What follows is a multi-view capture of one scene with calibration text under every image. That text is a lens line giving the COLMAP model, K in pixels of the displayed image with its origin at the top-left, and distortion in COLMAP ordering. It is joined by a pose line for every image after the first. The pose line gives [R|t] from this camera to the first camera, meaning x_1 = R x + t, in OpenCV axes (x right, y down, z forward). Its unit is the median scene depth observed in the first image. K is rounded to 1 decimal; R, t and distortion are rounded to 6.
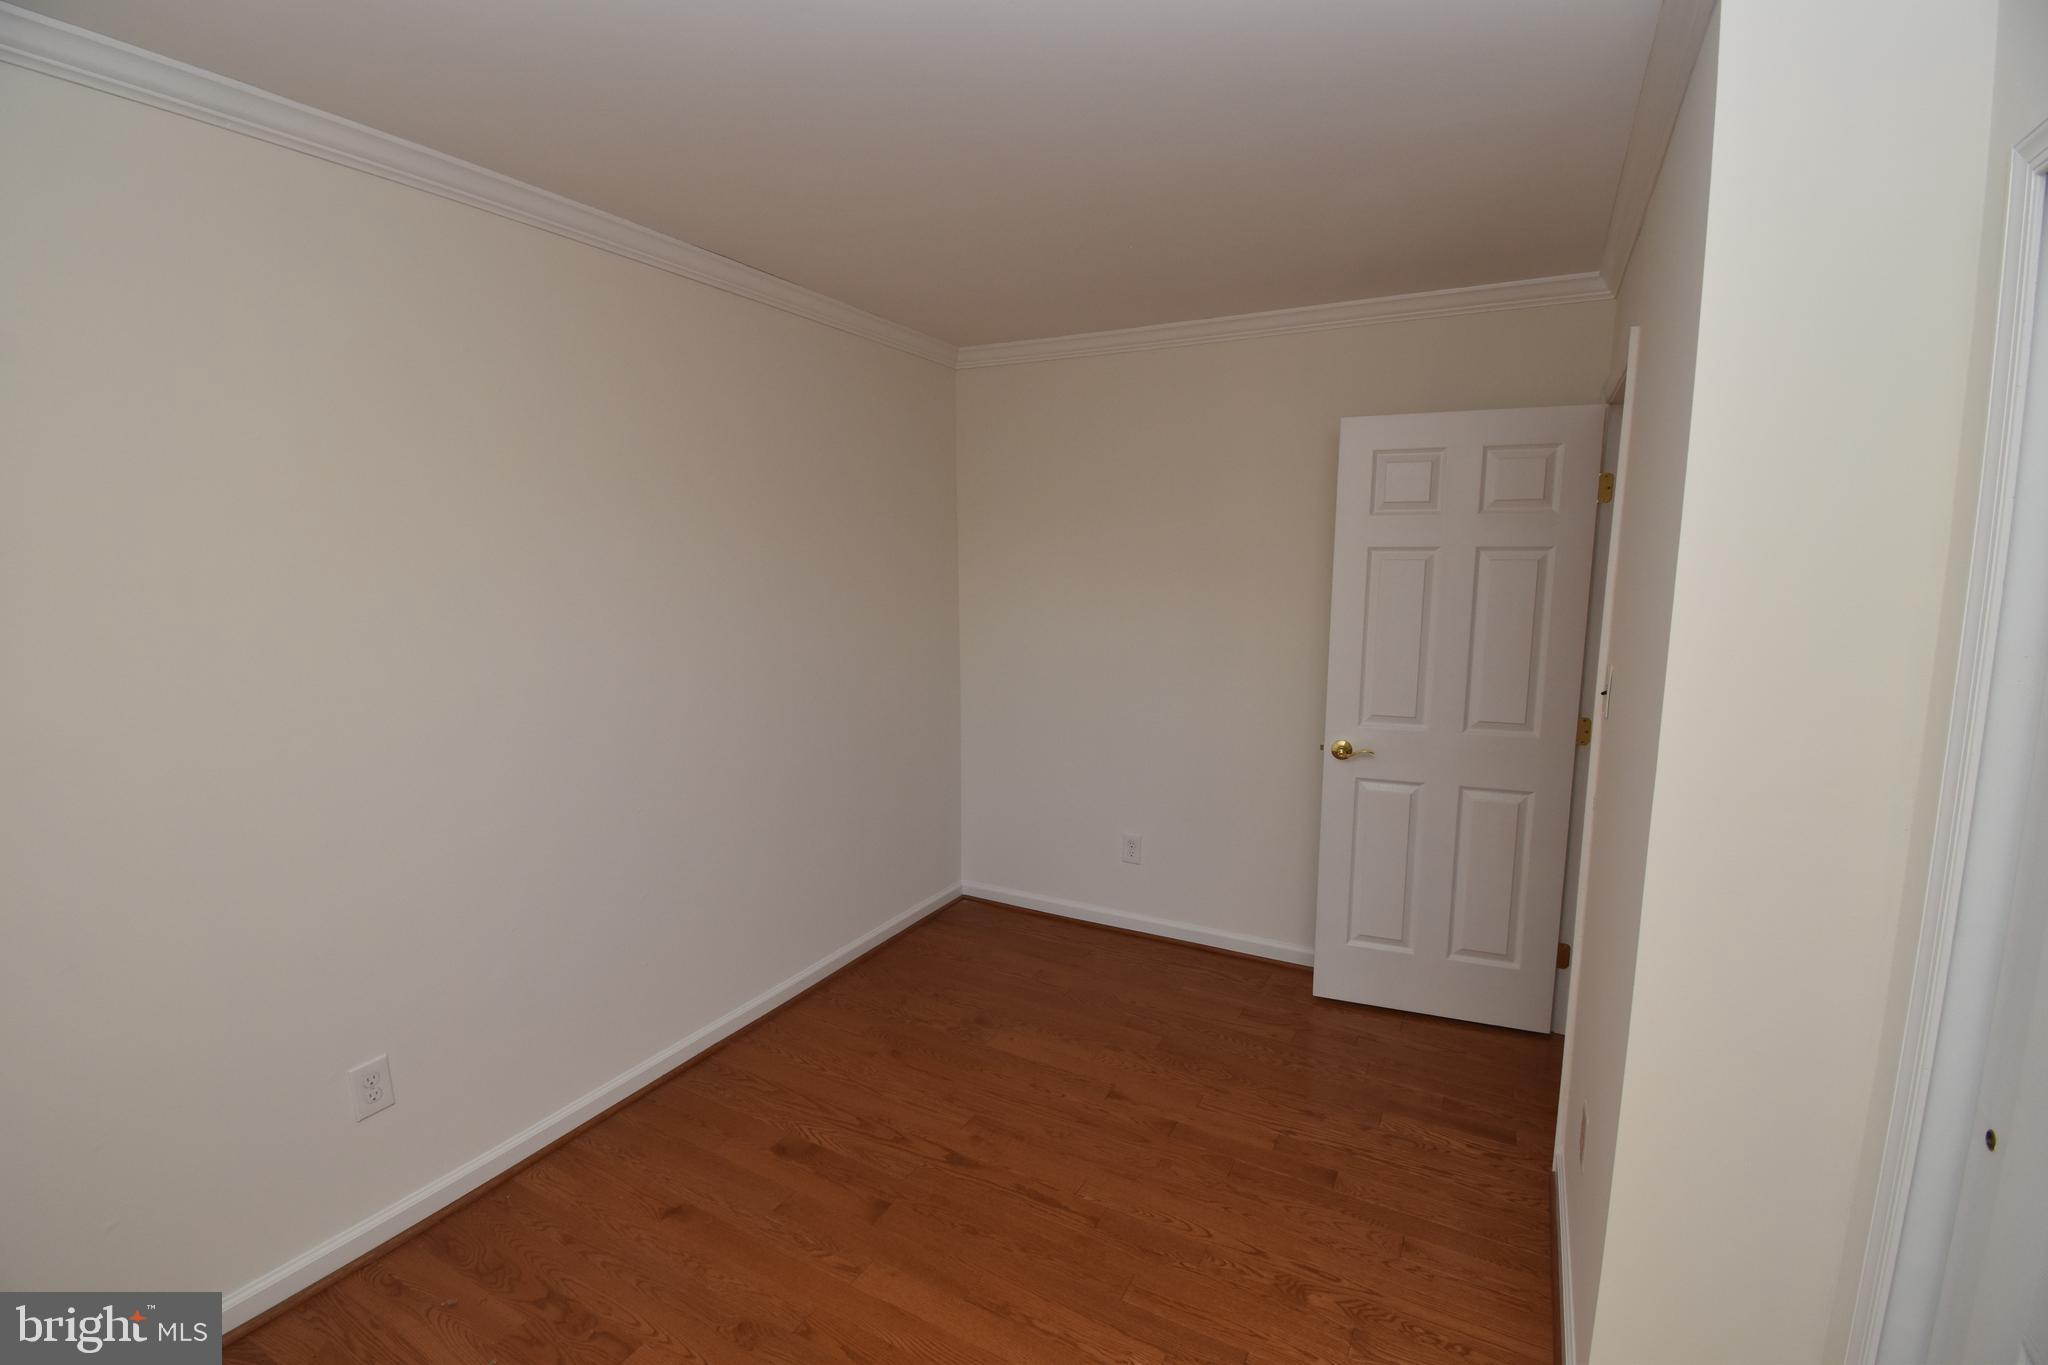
lens RADIAL K [[930.0, 0, 1017.3], [0, 930.0, 685.8], [0, 0, 1]] dist [0.000281, -0.000057]
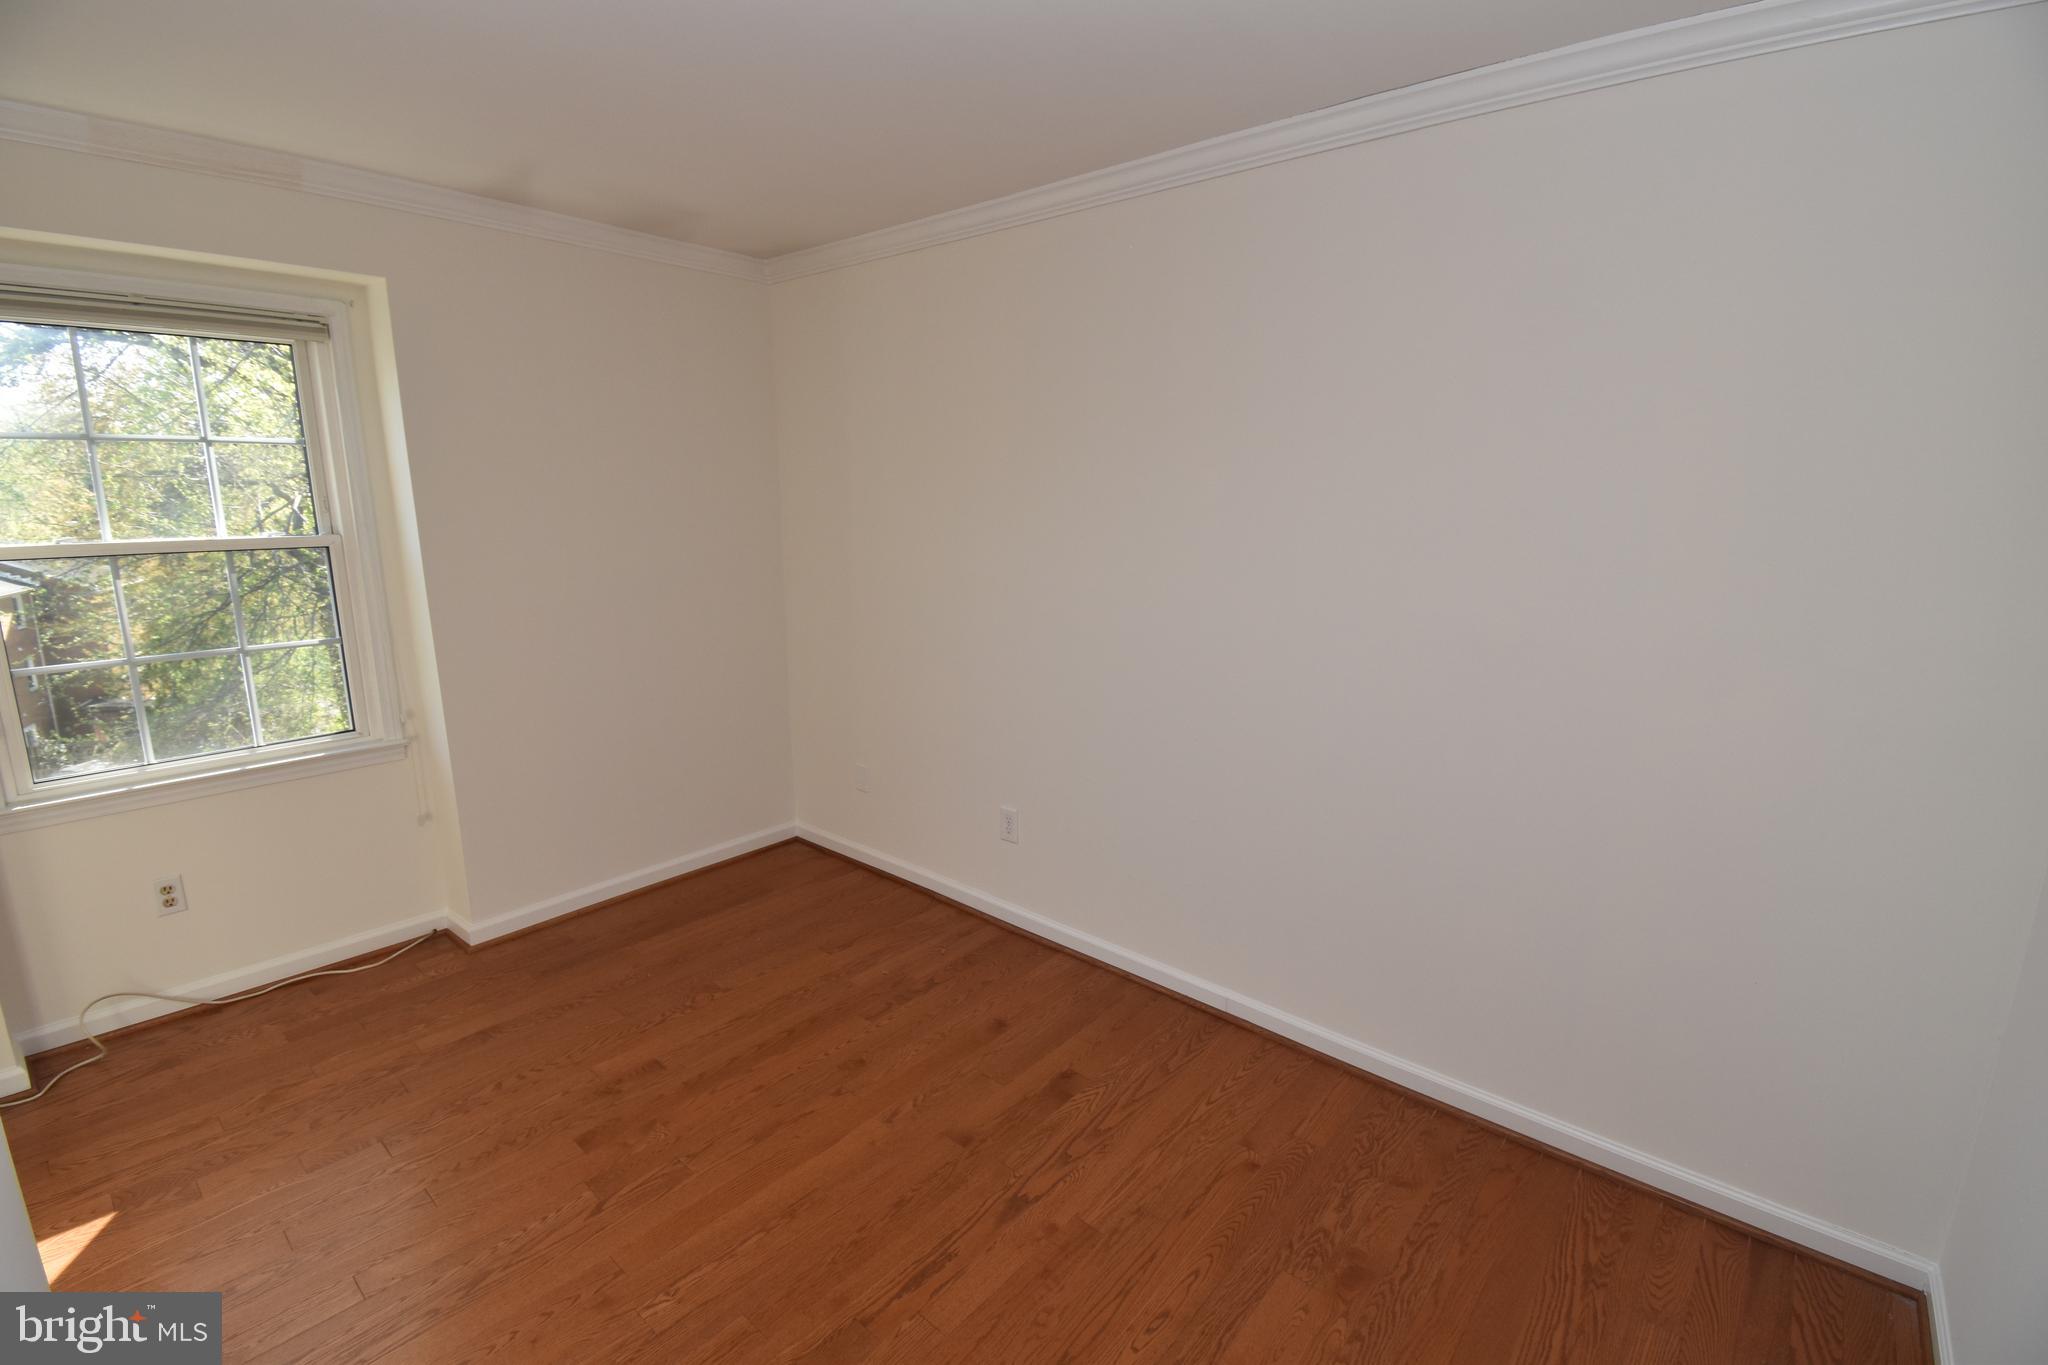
lens RADIAL K [[906.9, 0, 1021.3], [0, 906.9, 686.8], [0, 0, 1]] dist [-0.000150, -0.000071]
pose [[-0.210983, 0.202647, -0.956253, 0.679079], [-0.147256, 0.960521, 0.236041, -0.151553], [0.966334, 0.190615, -0.172812, 1.139187]]
